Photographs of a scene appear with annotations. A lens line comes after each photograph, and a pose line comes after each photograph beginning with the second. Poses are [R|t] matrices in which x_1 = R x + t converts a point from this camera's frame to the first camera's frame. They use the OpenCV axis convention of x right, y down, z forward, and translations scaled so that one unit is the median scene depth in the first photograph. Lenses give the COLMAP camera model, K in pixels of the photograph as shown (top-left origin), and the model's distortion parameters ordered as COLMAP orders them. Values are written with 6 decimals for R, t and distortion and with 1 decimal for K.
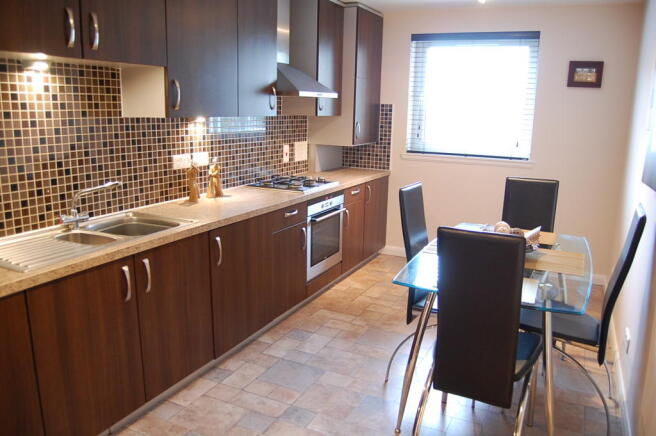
lens RADIAL K [[557.4, 0, 328.0], [0, 557.4, 218.0], [0, 0, 1]] dist [-0.058096, -0.007355]
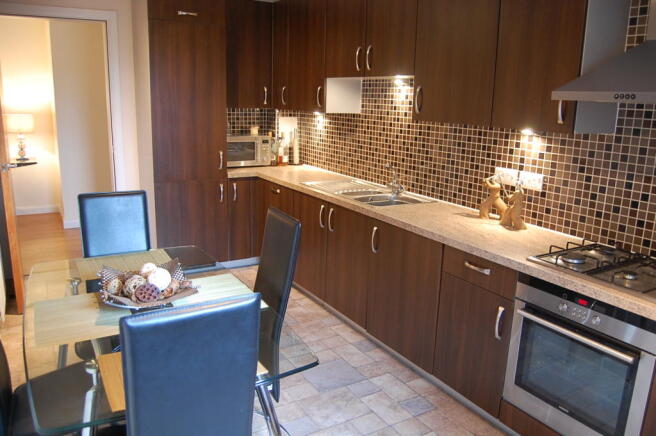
lens RADIAL K [[500.1, 0, 328.0], [0, 500.1, 218.0], [0, 0, 1]] dist [-0.116006, 0.002201]
pose [[-0.565330, 0.145956, -0.811849, 0.587923], [-0.209855, 0.926387, 0.312680, -0.242446], [0.797724, 0.347138, -0.493084, 1.266052]]
